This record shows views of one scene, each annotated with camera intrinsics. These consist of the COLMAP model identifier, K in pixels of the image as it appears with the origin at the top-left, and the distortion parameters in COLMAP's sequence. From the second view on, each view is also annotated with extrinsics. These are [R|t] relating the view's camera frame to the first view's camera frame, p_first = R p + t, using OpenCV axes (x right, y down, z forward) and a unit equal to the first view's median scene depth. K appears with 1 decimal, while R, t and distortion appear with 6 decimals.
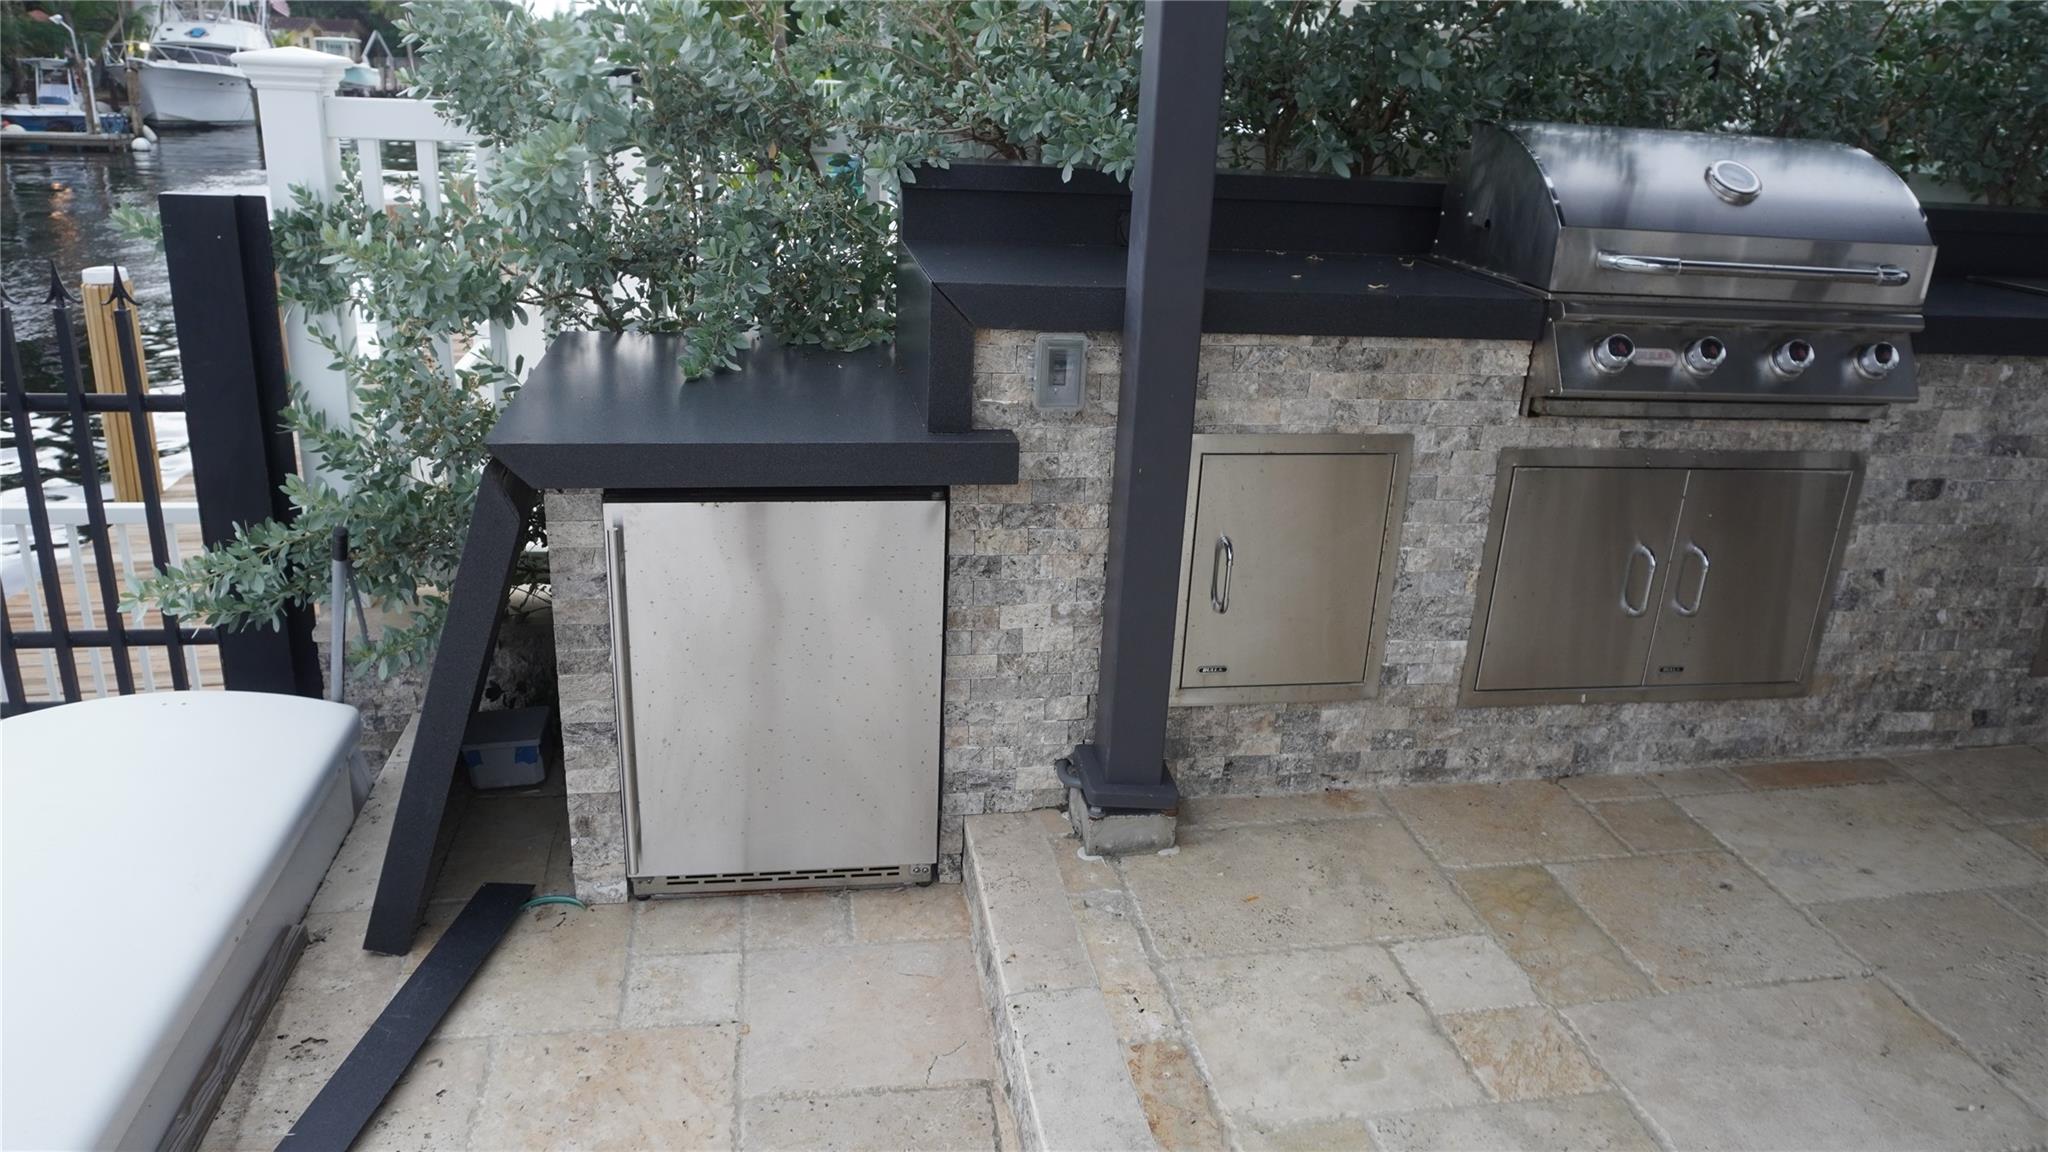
lens RADIAL K [[1370.5, 0, 1024.0], [0, 1370.5, 576.0], [0, 0, 1]] dist [-0.052780, 0.035254]
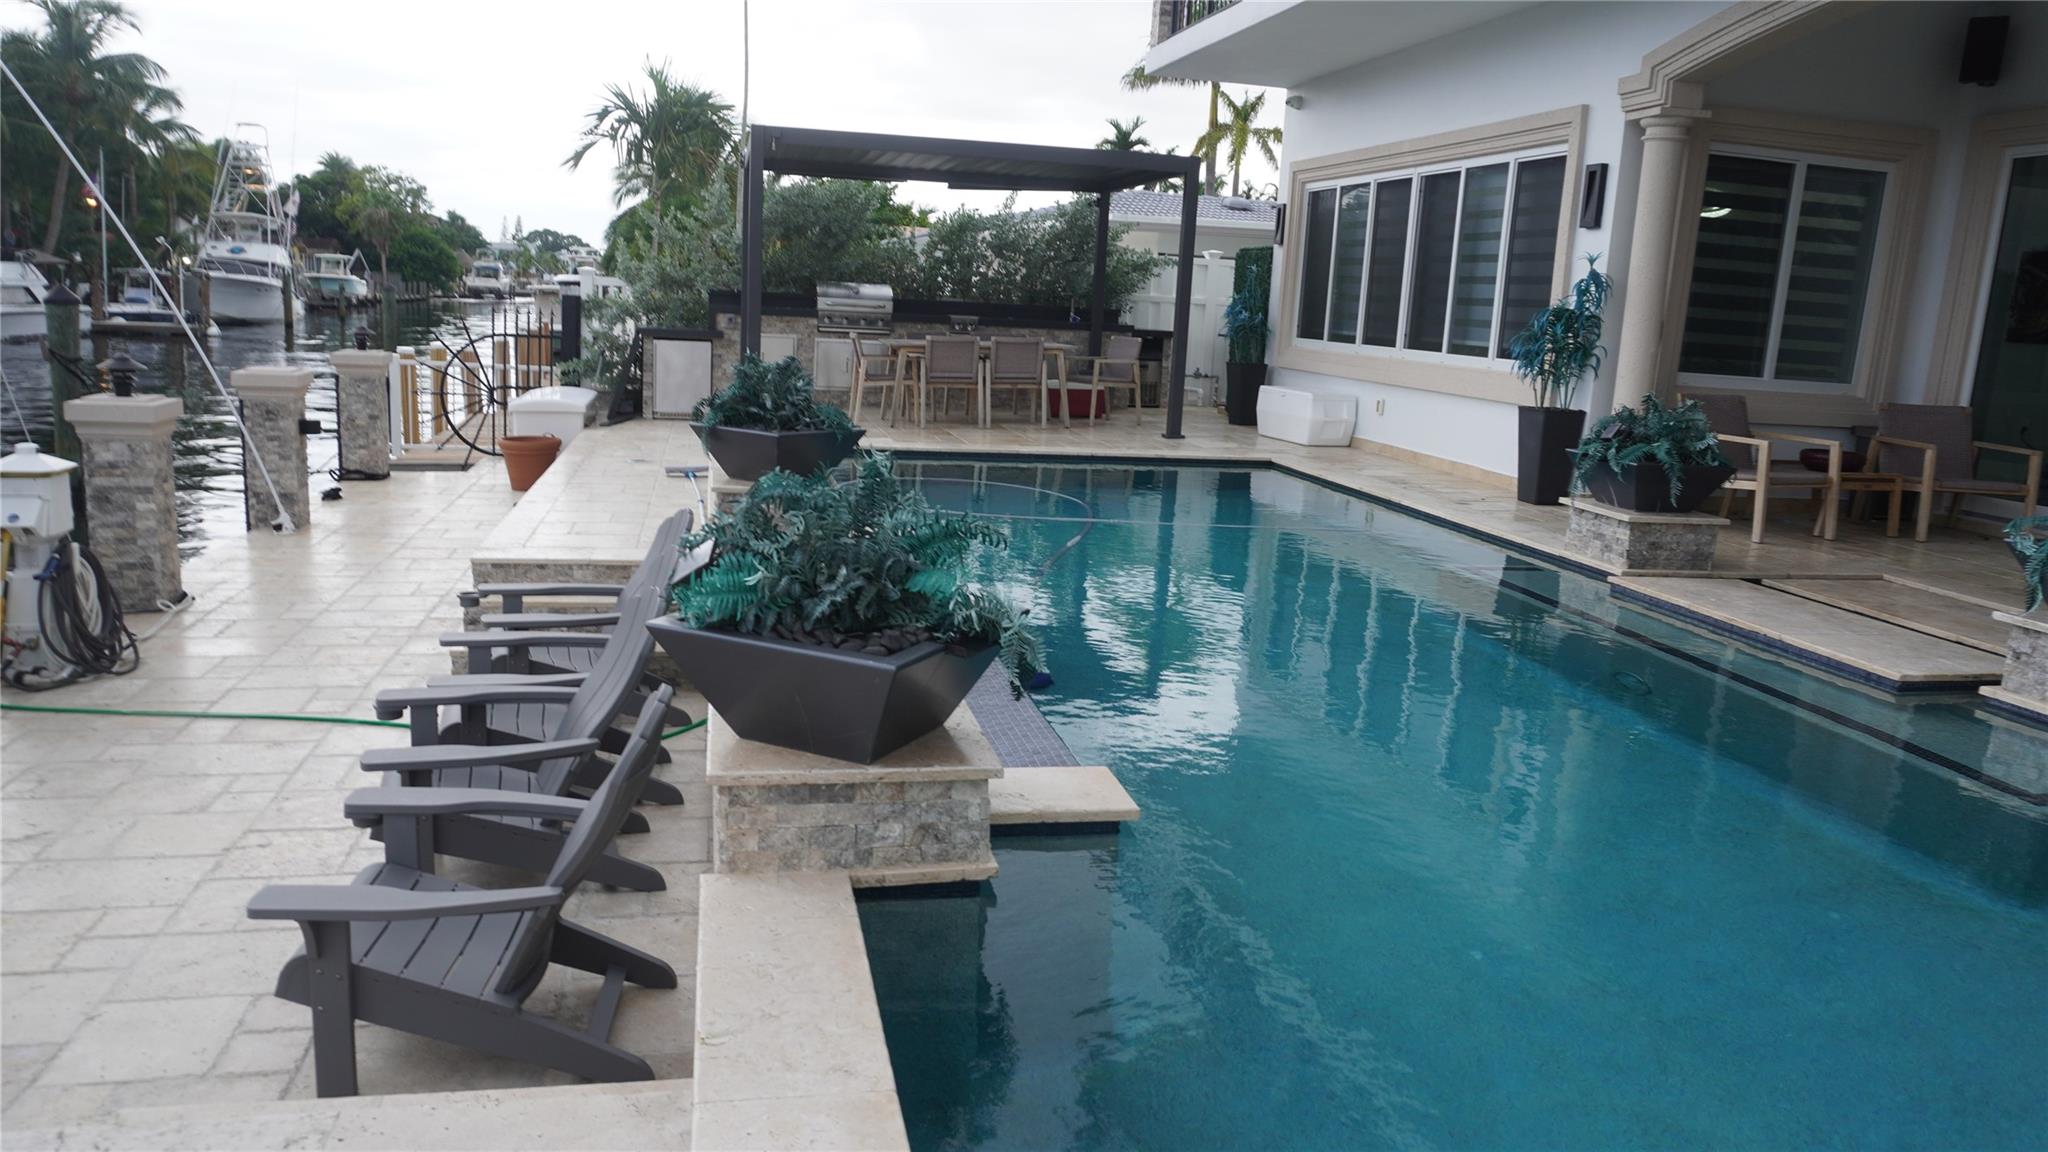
lens RADIAL K [[1370.5, 0, 1024.0], [0, 1370.5, 576.0], [0, 0, 1]] dist [-0.052780, 0.035254]
pose [[0.998813, -0.001340, 0.048684, 0.114874], [0.008591, 0.988794, -0.149040, 0.209910], [-0.047939, 0.149281, 0.987632, -0.541679]]
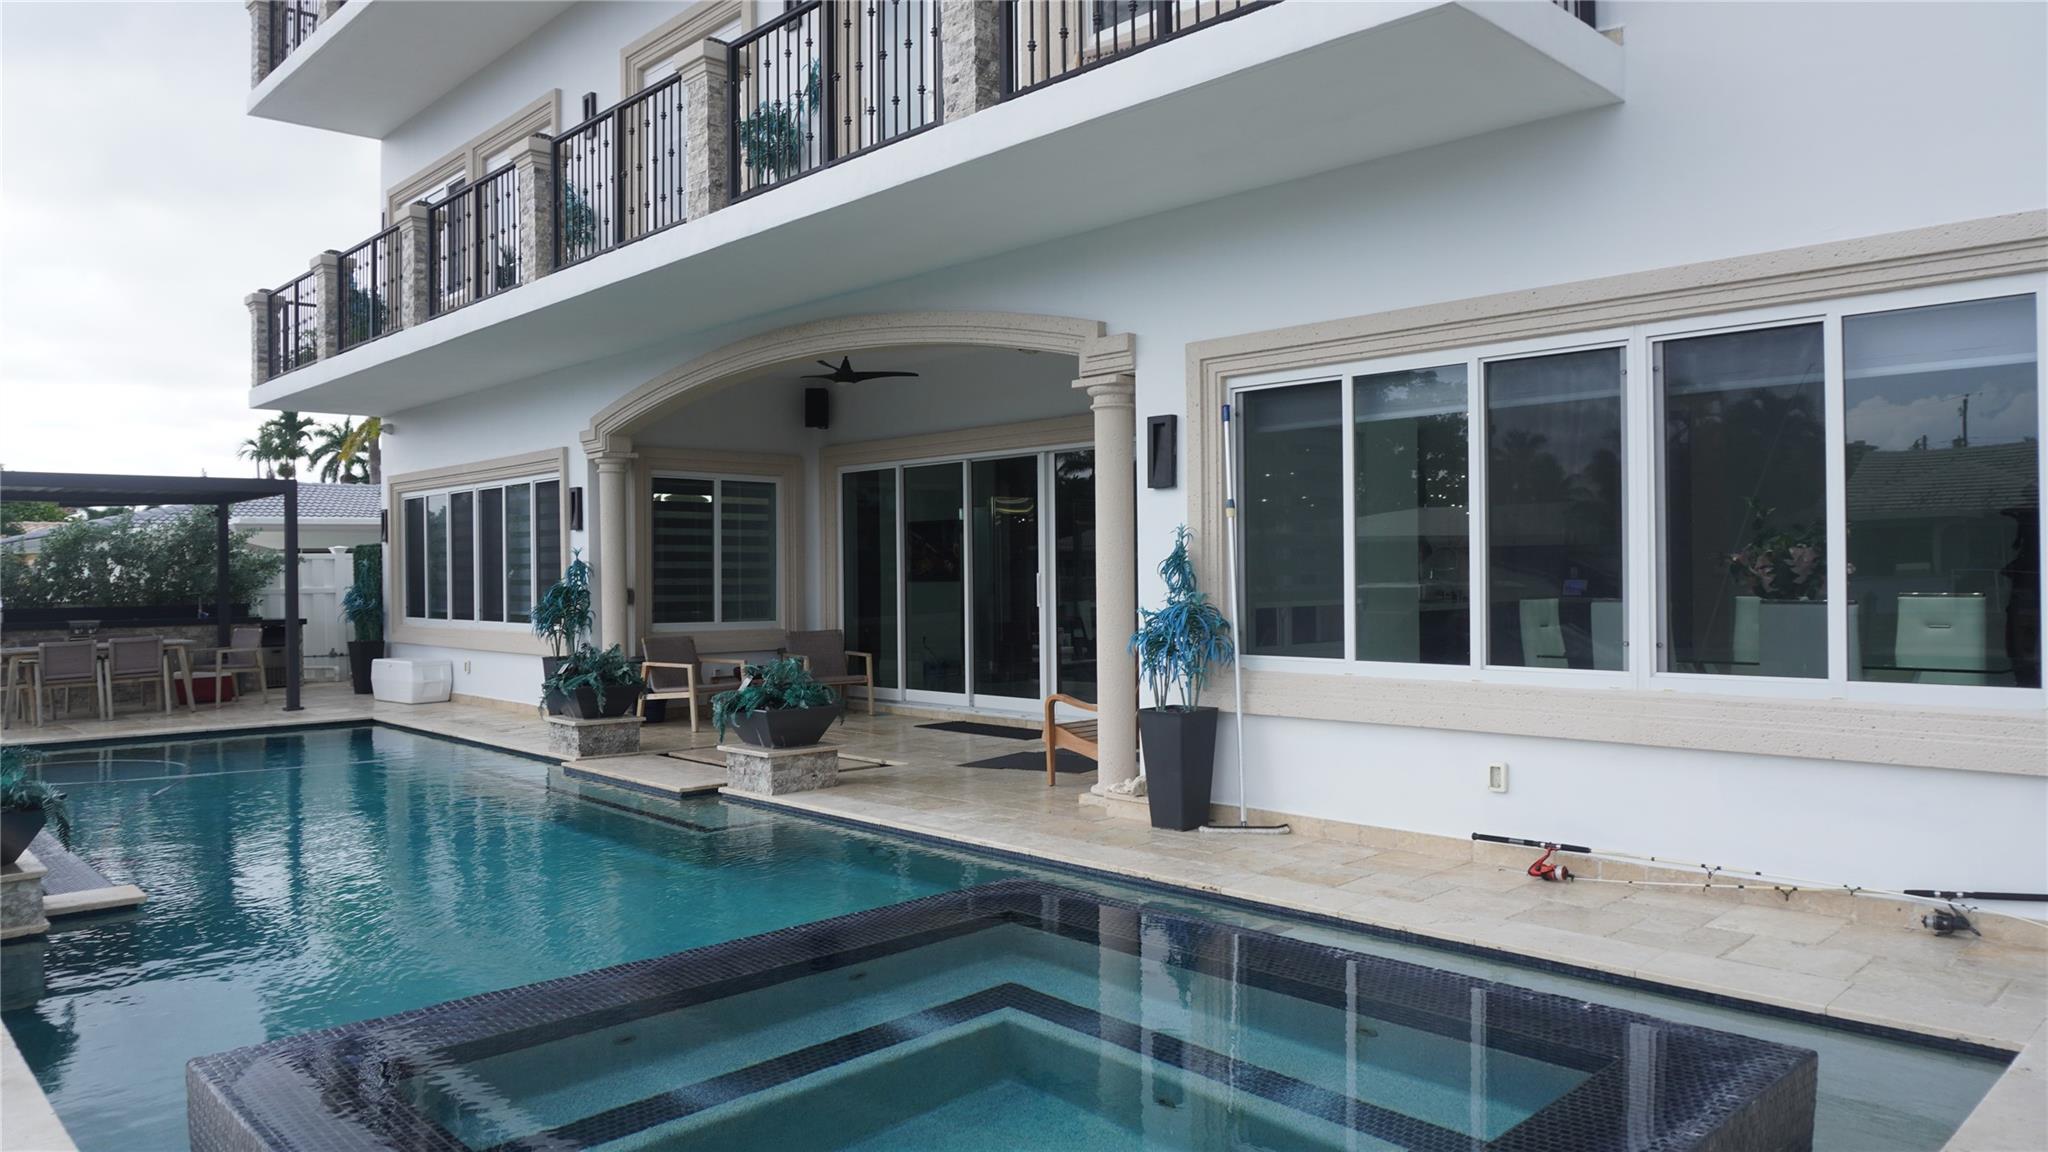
lens RADIAL K [[1404.5, 0, 1058.7], [0, 1404.5, 575.4], [0, 0, 1]] dist [-0.071425, 0.038327]
pose [[0.822500, -0.056100, 0.565992, 0.136833], [0.240644, 0.935990, -0.256930, 0.279123], [-0.515349, 0.347528, 0.783351, -0.763184]]
